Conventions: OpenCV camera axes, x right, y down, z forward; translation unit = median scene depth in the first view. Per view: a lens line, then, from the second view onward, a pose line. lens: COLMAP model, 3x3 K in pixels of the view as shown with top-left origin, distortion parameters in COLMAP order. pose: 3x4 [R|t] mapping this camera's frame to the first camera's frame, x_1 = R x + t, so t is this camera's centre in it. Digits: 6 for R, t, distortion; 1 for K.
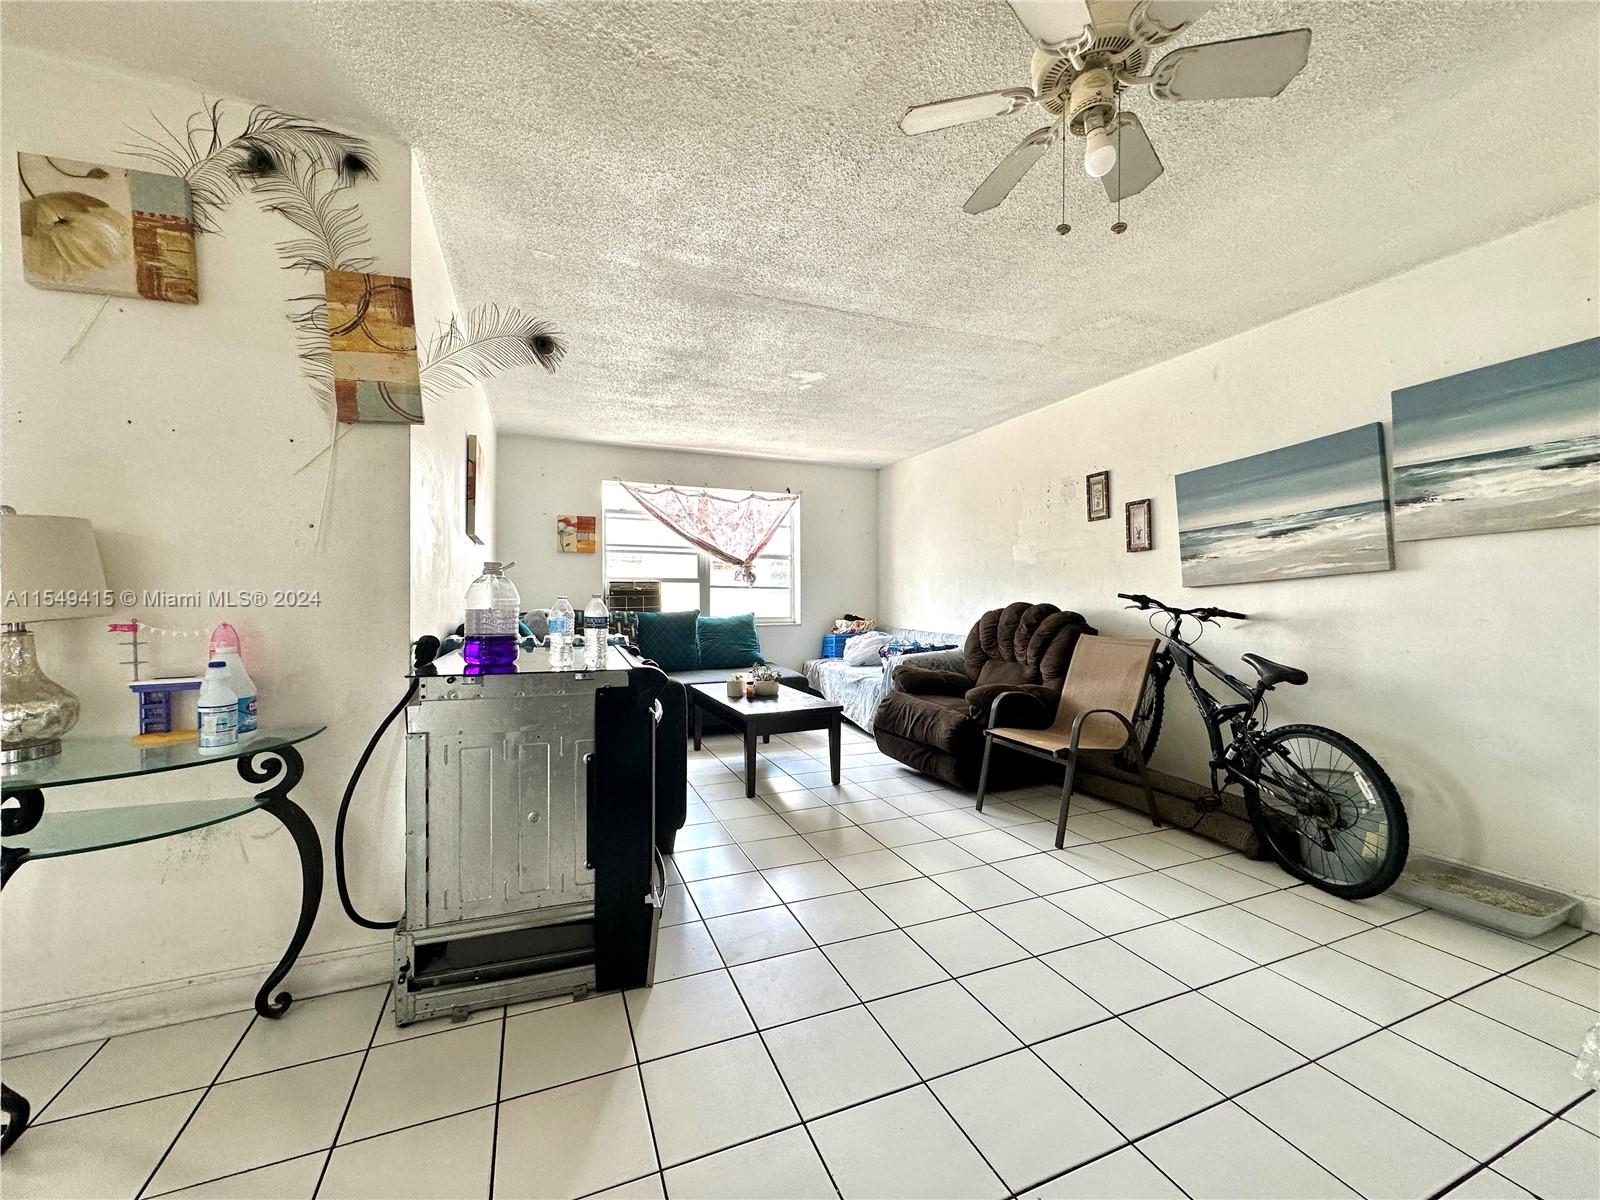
lens RADIAL K [[642.4, 0, 801.3], [0, 642.4, 601.2], [0, 0, 1]] dist [-0.000137, -0.000425]
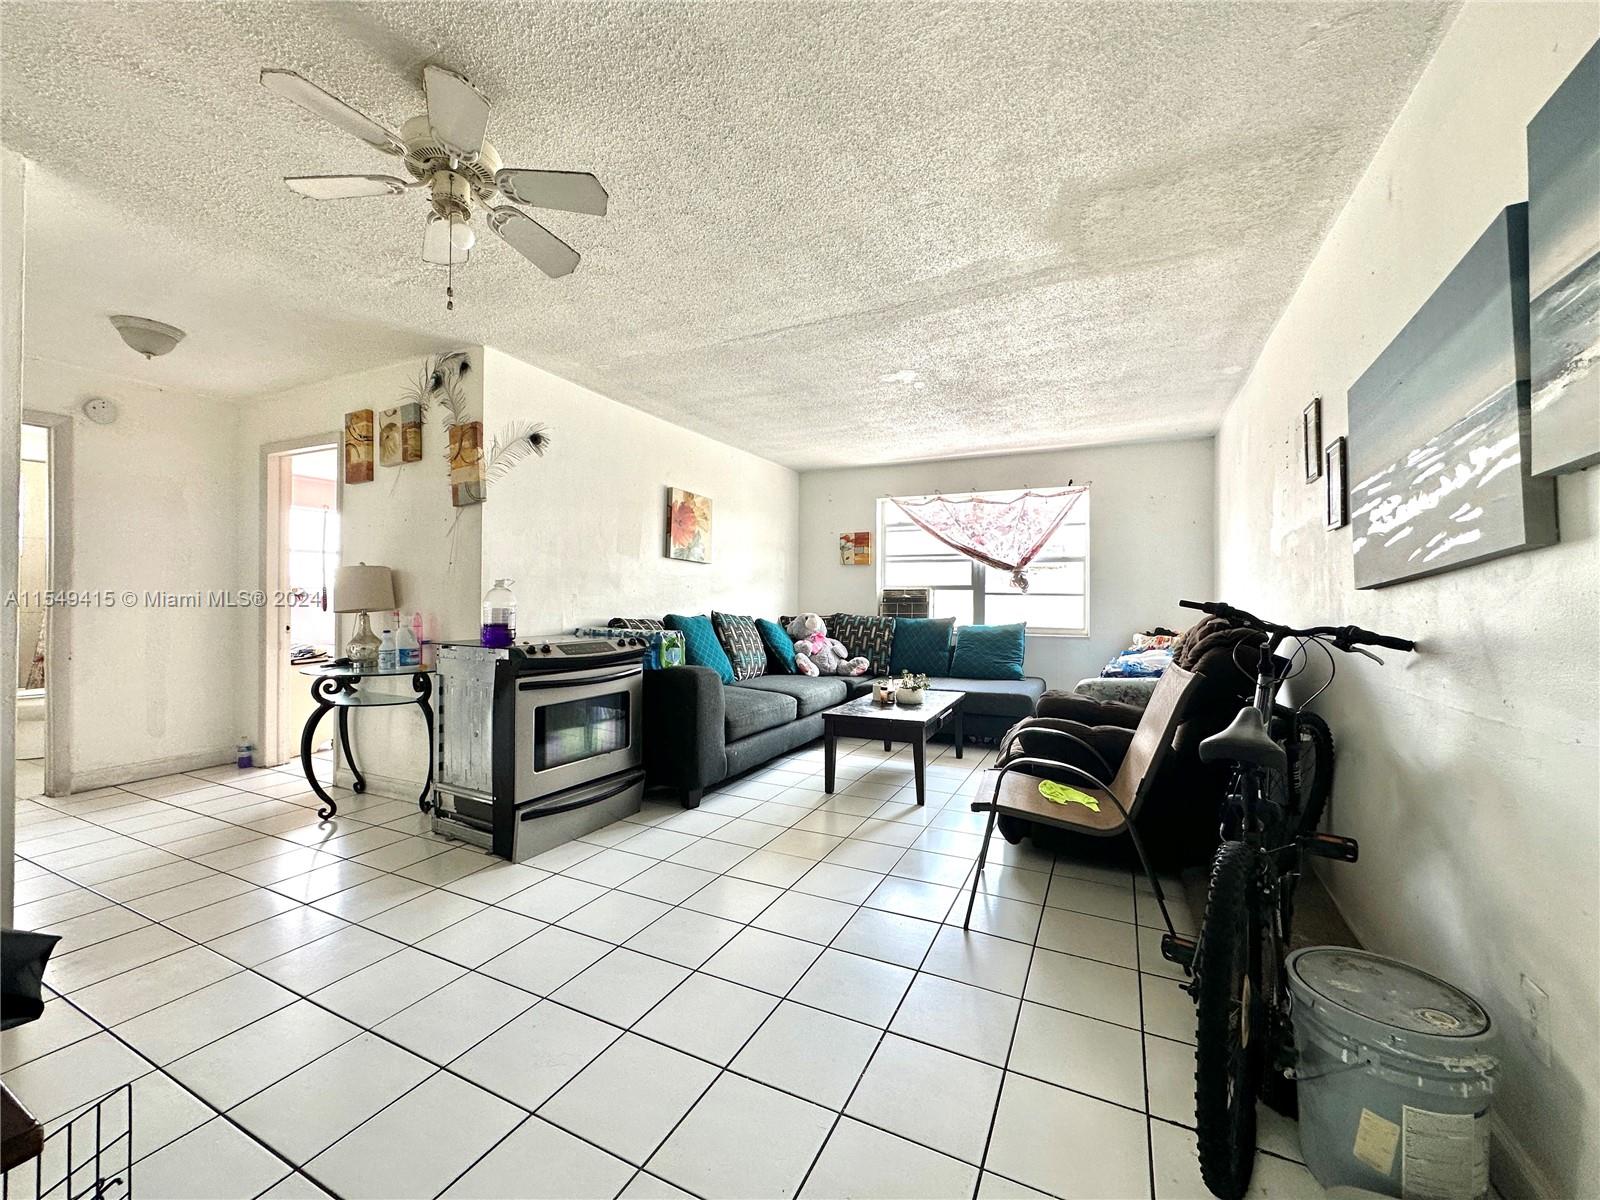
lens RADIAL K [[642.4, 0, 803.0], [0, 642.4, 600.1], [0, 0, 1]] dist [-0.000137, -0.000425]
pose [[0.657079, 0.001480, -0.753820, 0.503498], [-0.012720, 0.999877, -0.009125, -0.001015], [0.753715, 0.015585, 0.657017, 0.197994]]
